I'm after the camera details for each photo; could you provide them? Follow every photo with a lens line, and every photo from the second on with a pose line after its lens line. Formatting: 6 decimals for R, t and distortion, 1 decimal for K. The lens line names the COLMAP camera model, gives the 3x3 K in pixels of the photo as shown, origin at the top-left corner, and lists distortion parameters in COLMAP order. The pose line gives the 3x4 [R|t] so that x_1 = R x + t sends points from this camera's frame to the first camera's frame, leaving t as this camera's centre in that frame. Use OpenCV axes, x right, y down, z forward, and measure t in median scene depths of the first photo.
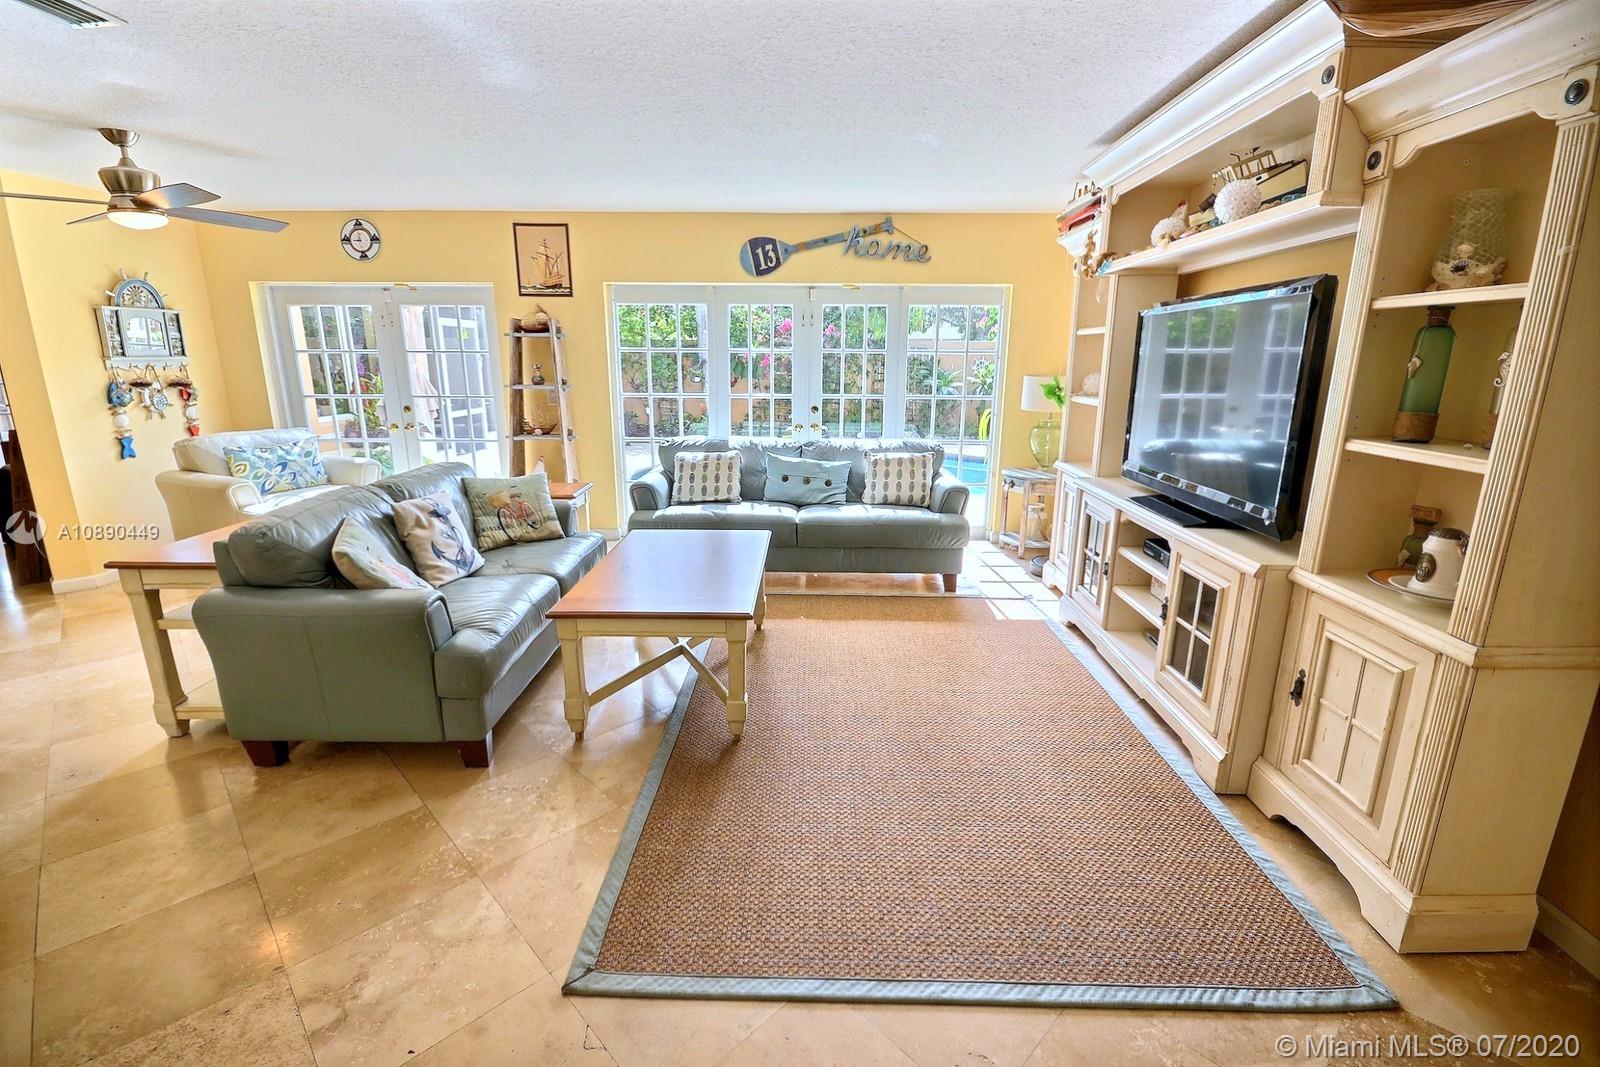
lens RADIAL K [[701.3, 0, 801.7], [0, 701.3, 529.7], [0, 0, 1]] dist [0.012906, -0.013134]
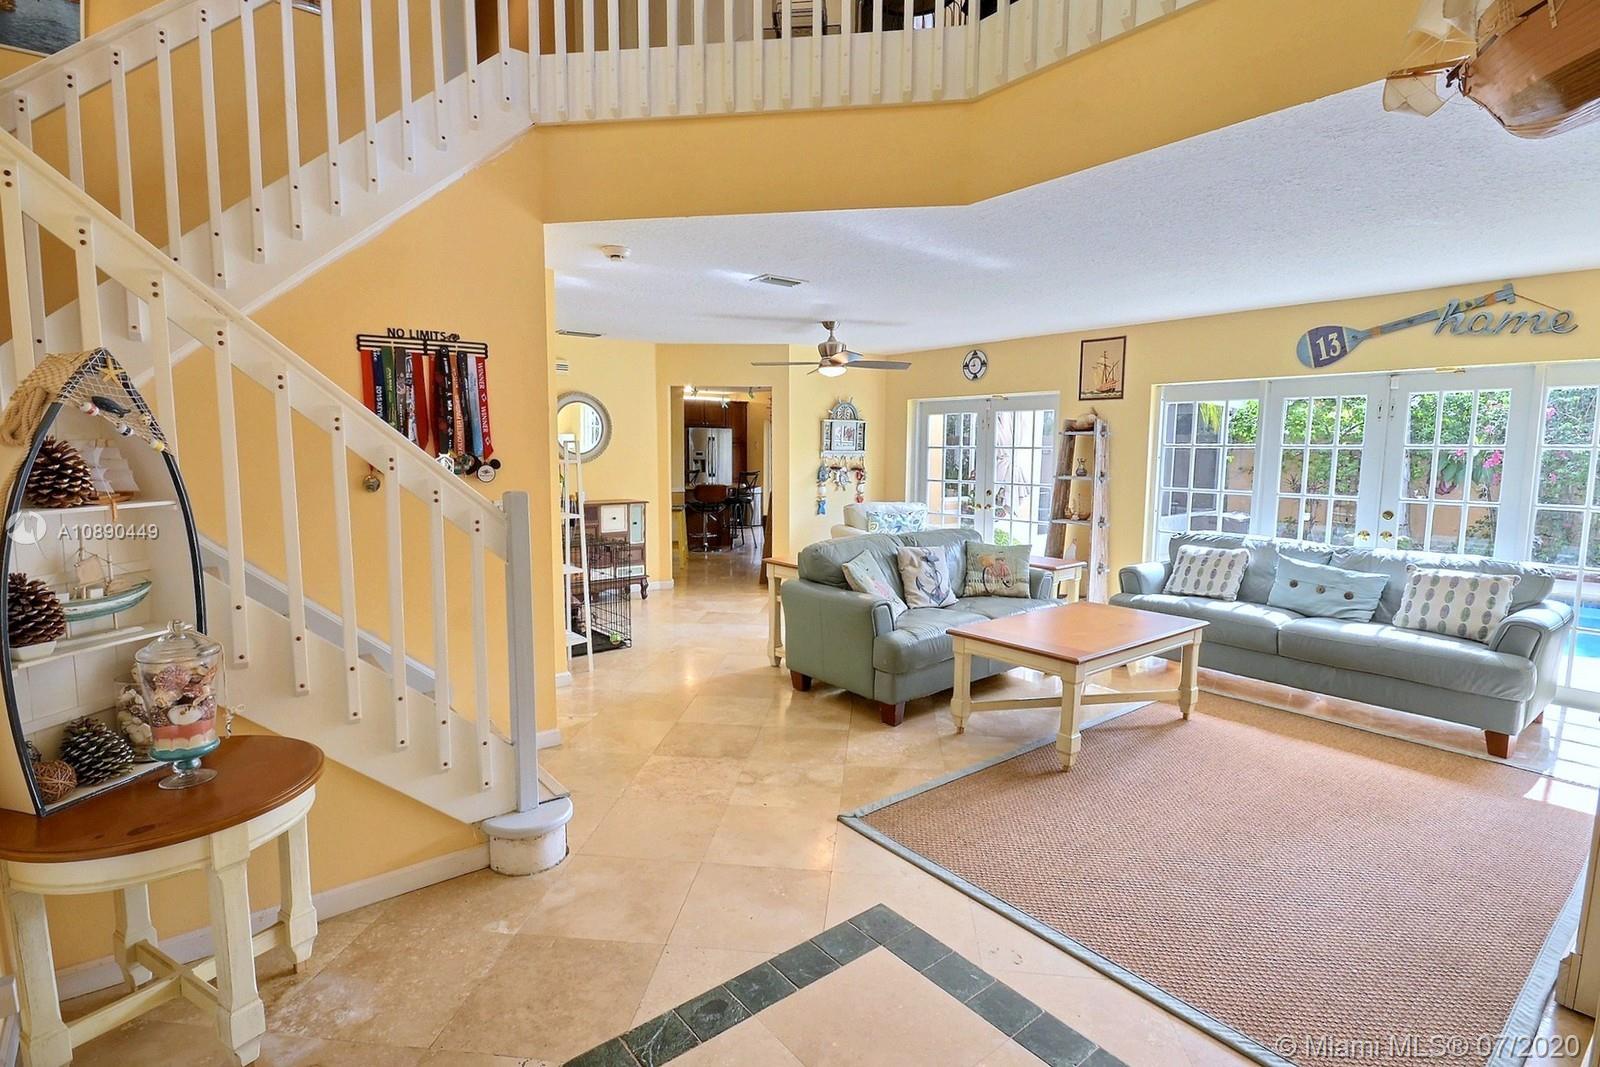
lens RADIAL K [[777.3, 0, 804.0], [0, 777.3, 533.7], [0, 0, 1]] dist [0.001232, -0.000030]
pose [[0.638648, 0.084384, -0.764858, 0.395098], [-0.189279, 0.980657, -0.049854, 0.039586], [0.745857, 0.176611, 0.642266, -0.151444]]
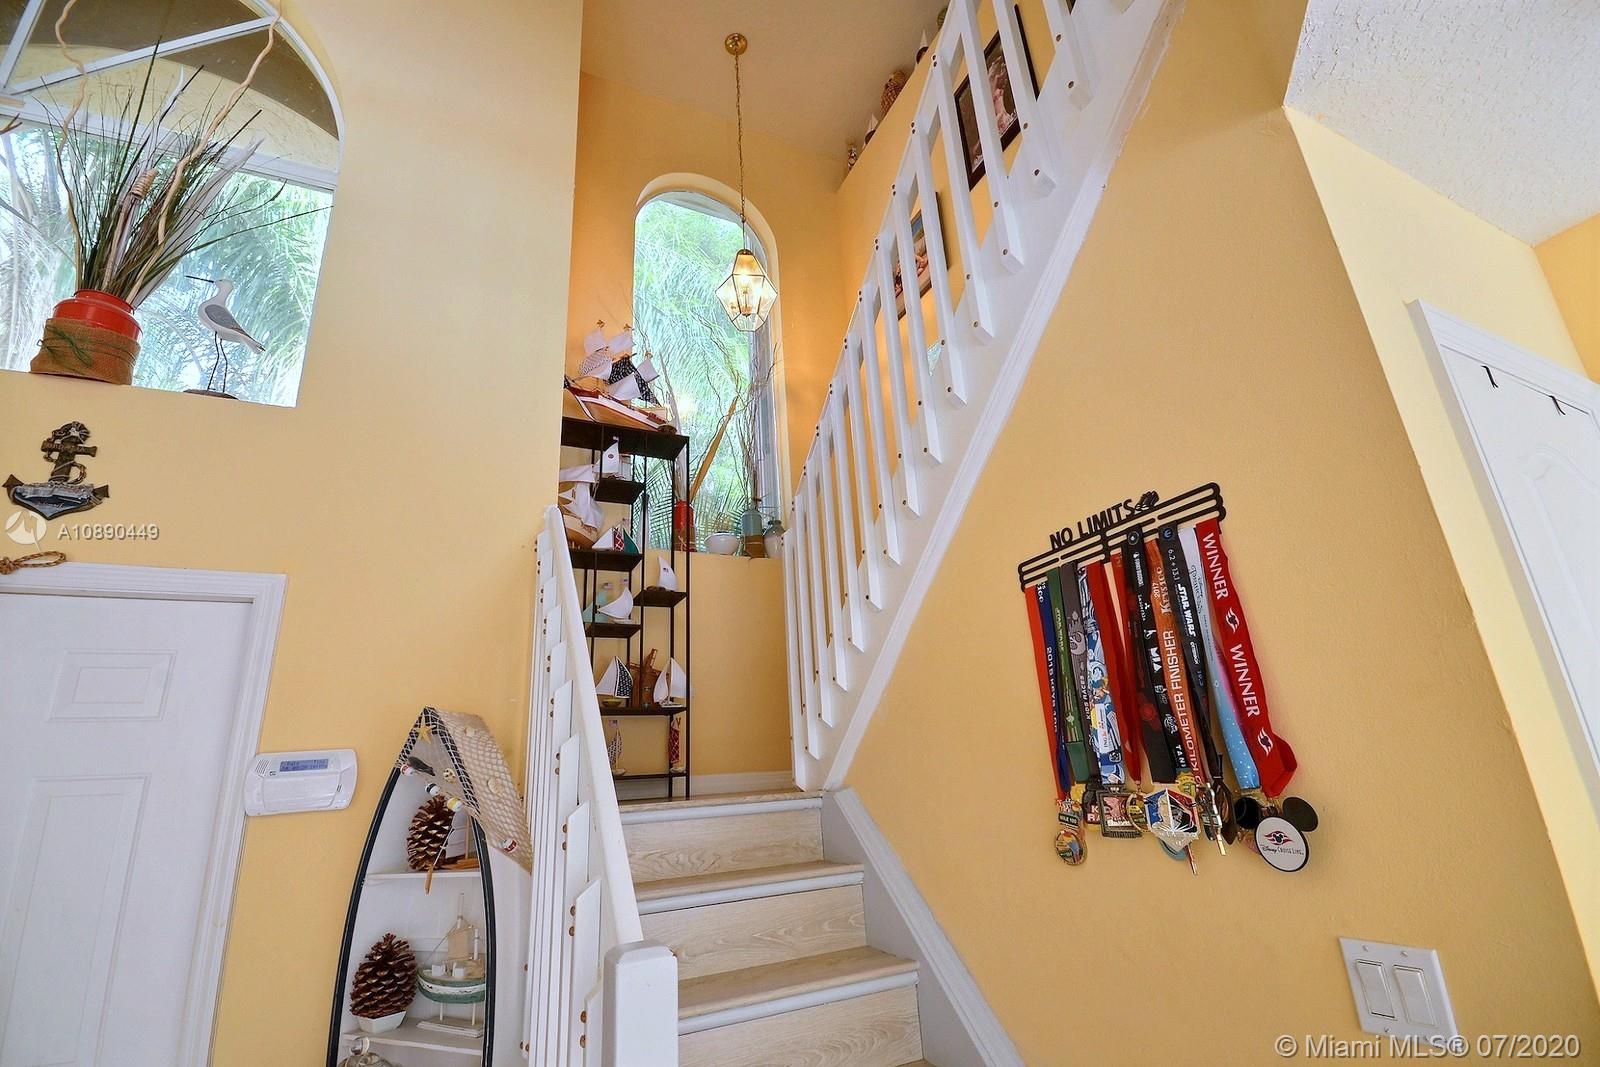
lens RADIAL K [[707.7, 0, 803.3], [0, 707.7, 531.5], [0, 0, 1]] dist [0.012159, -0.014108]
pose [[-0.893988, -0.093767, -0.438170, -0.201975], [-0.051750, 0.992922, -0.106898, -0.077609], [0.445093, -0.072891, -0.892513, 0.285566]]
